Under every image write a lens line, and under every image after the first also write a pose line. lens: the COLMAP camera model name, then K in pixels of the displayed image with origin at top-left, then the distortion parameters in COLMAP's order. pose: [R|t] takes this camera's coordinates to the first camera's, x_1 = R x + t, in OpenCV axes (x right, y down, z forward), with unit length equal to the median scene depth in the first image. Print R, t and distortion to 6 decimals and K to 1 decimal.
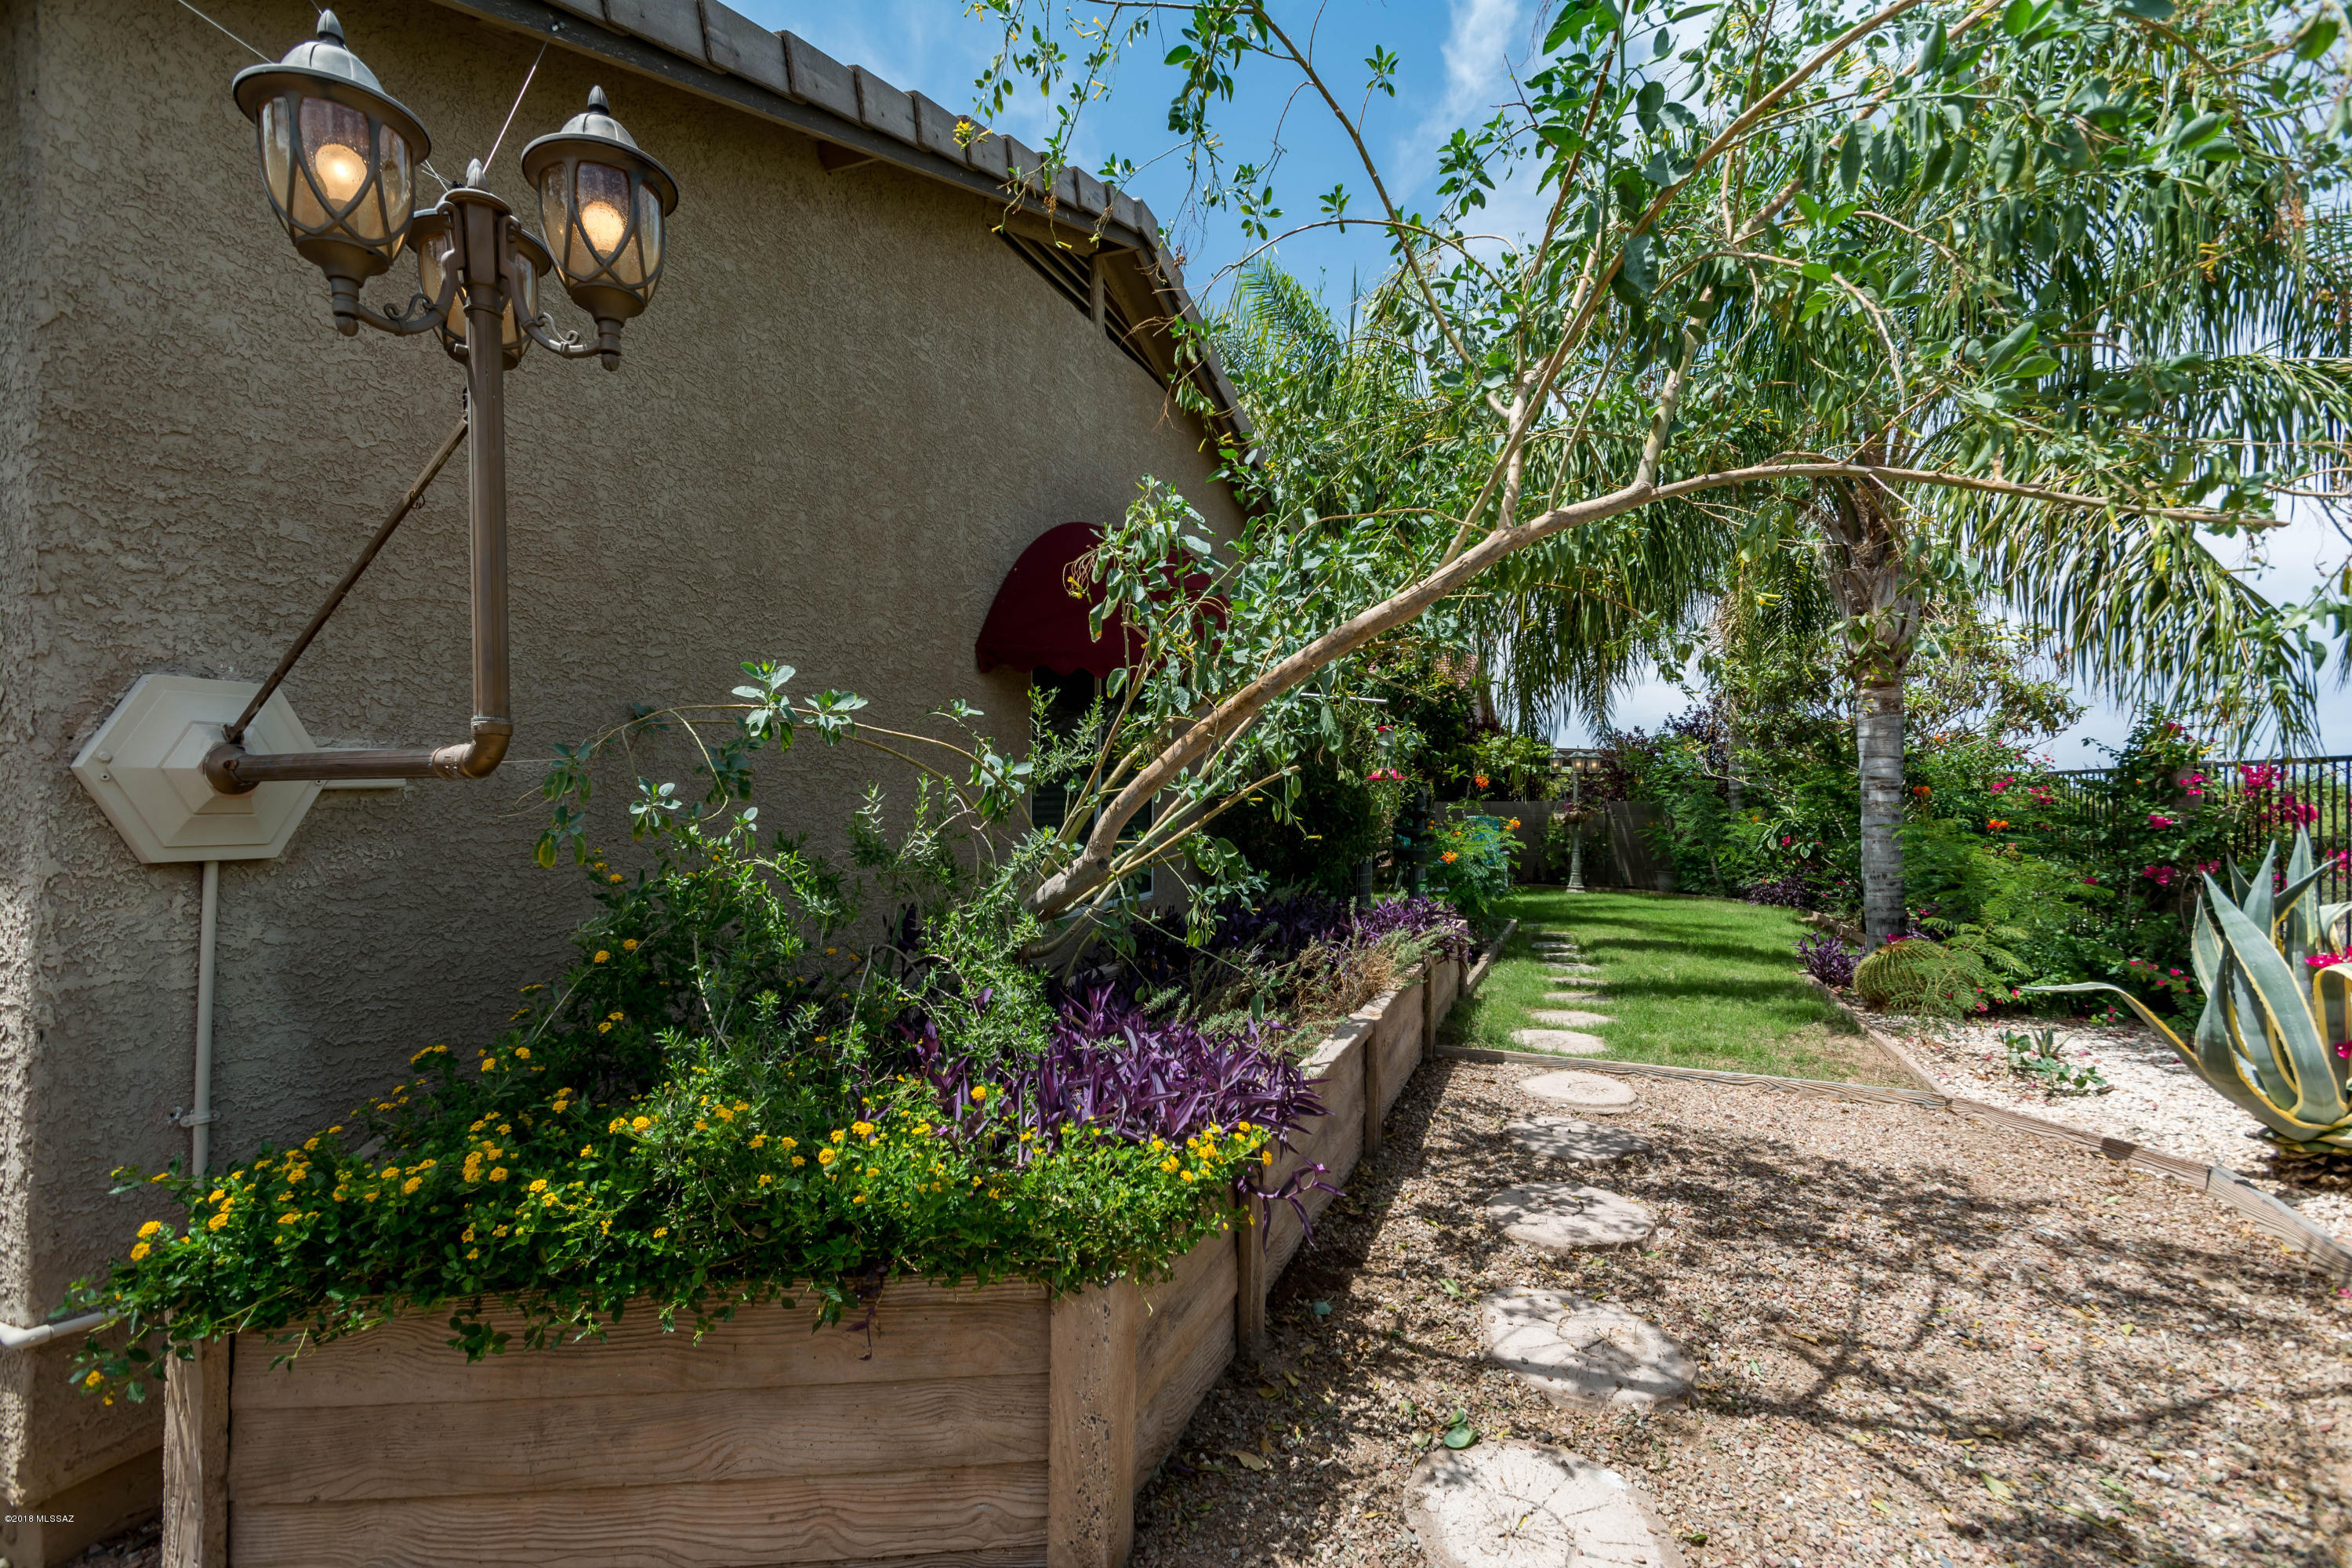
lens RADIAL K [[1043.8, 0, 1173.2], [0, 1043.8, 798.4], [0, 0, 1]] dist [-0.000446, 0.000202]
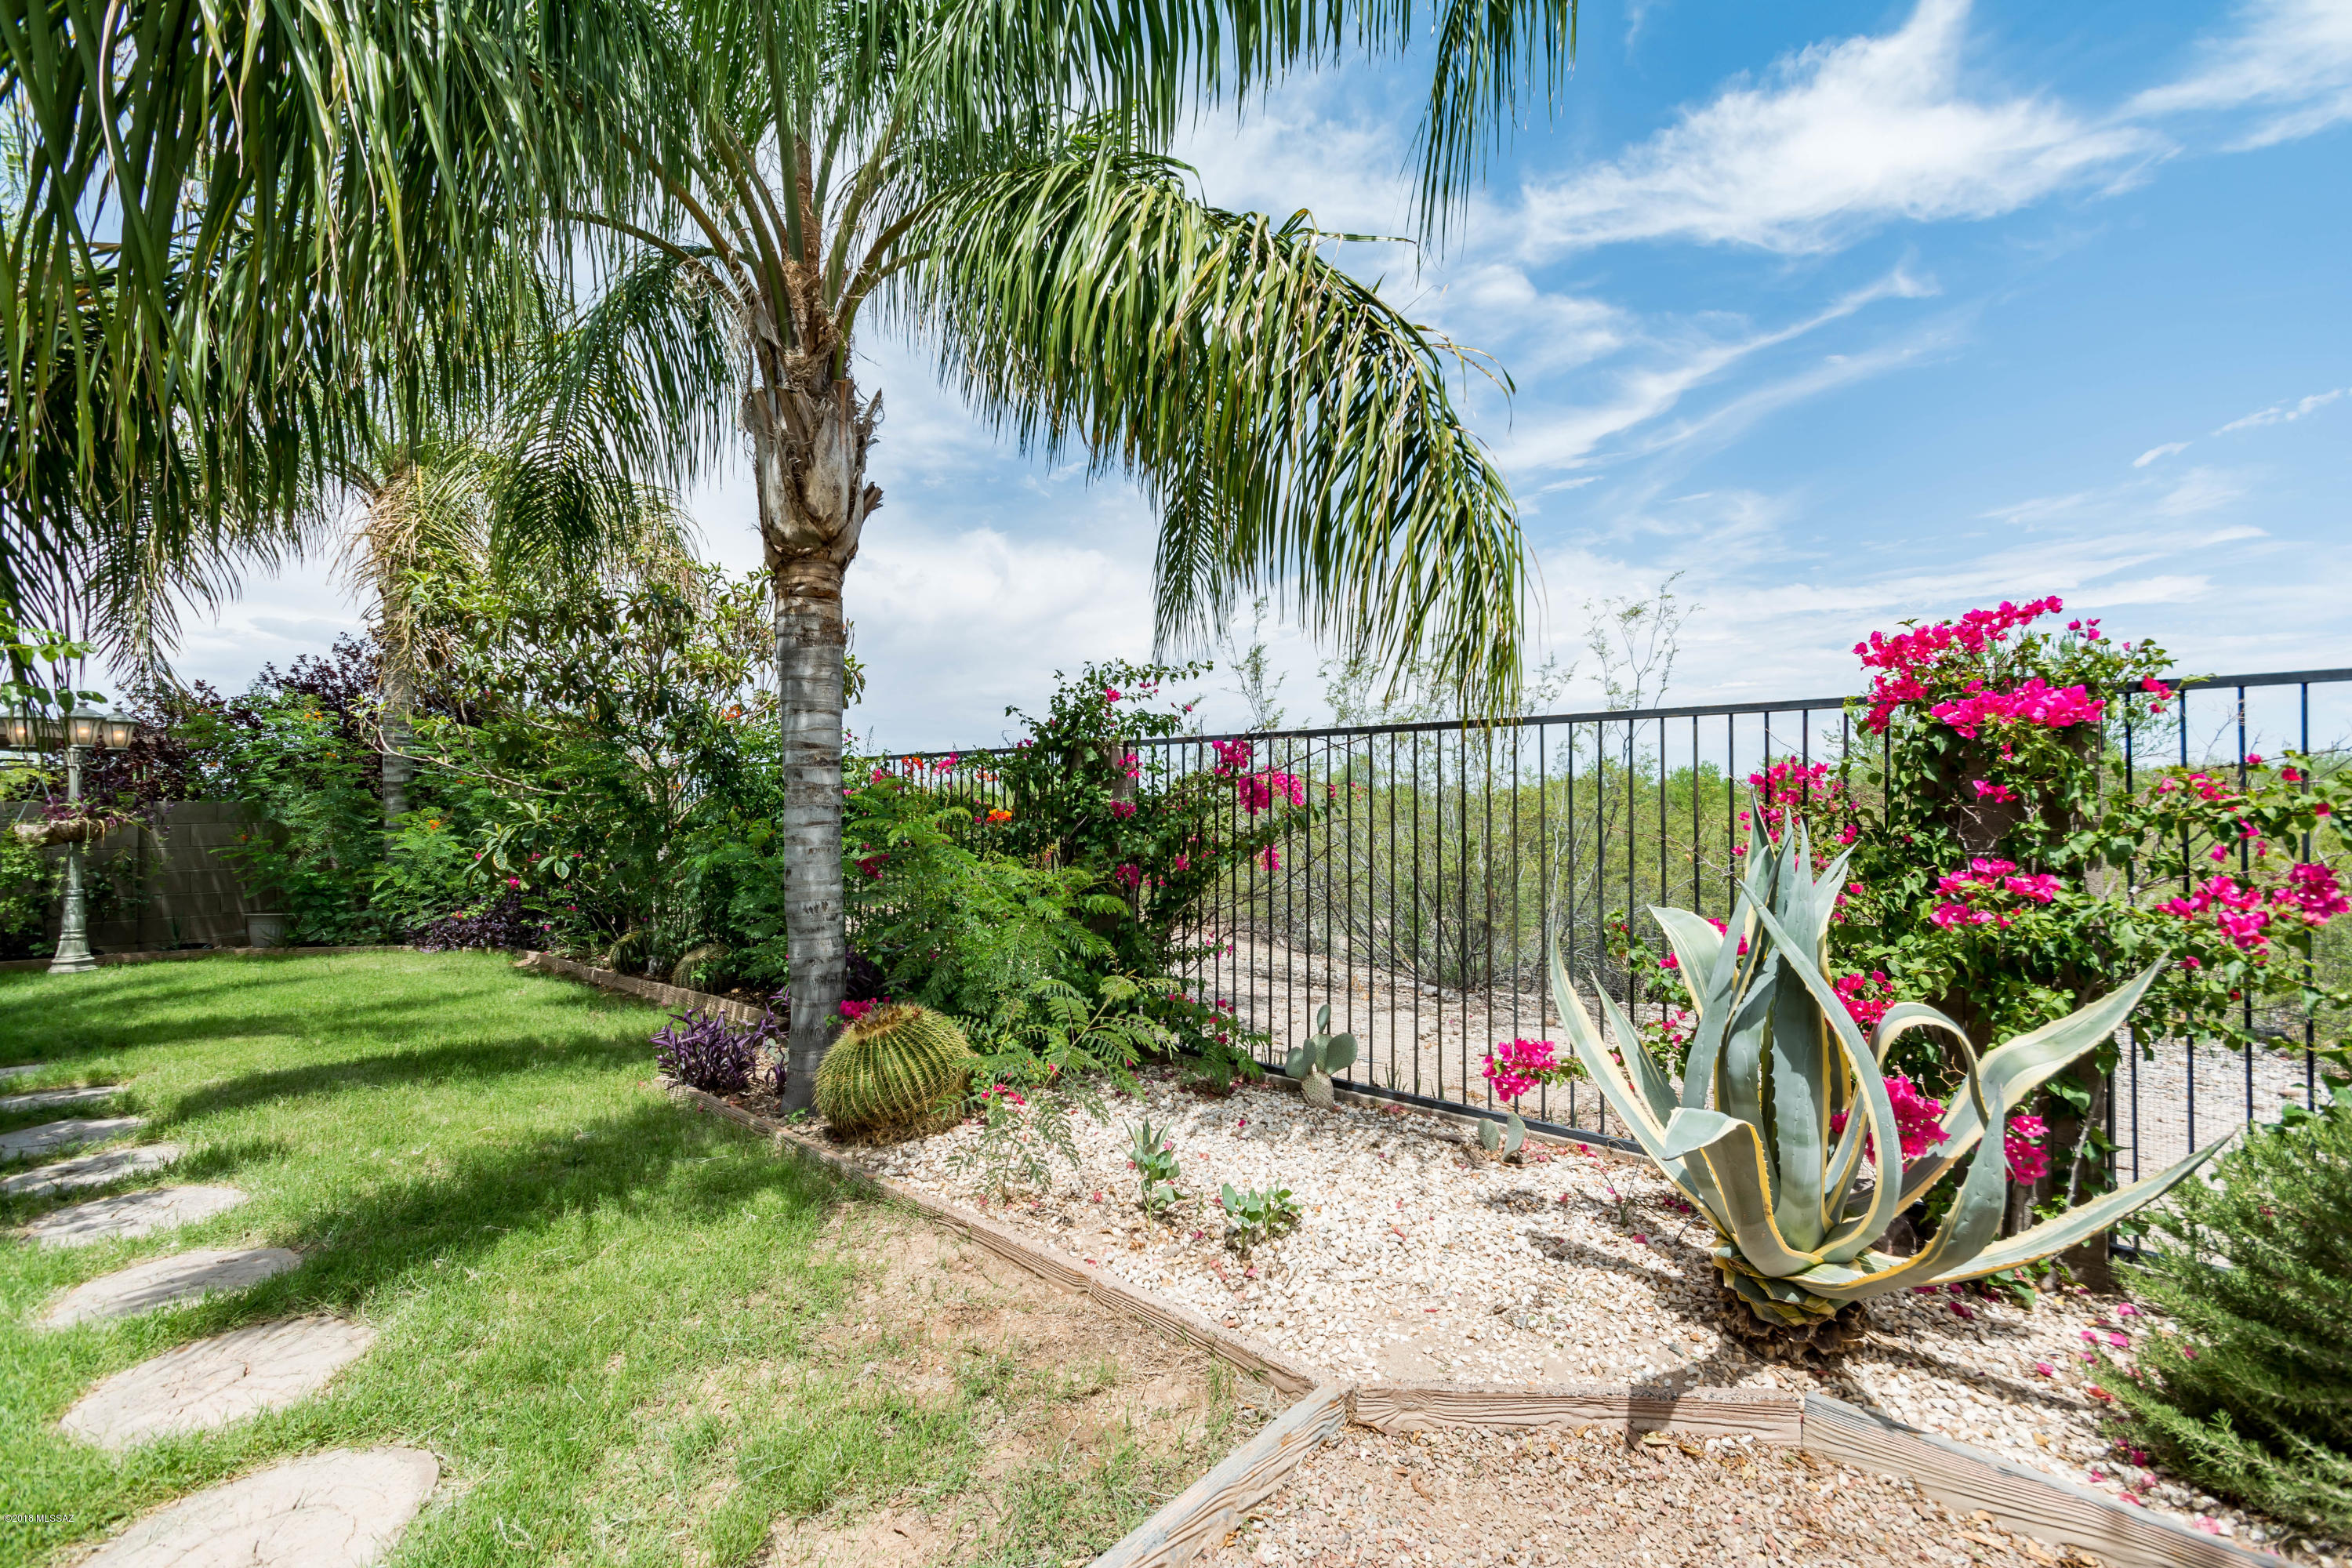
lens RADIAL K [[1043.8, 0, 1173.2], [0, 1043.8, 798.4], [0, 0, 1]] dist [-0.000446, 0.000202]
pose [[0.360949, 0.001087, 0.932585, 0.091814], [0.005895, 0.999977, -0.003447, 0.007152], [-0.932567, 0.006742, 0.360934, 0.289959]]
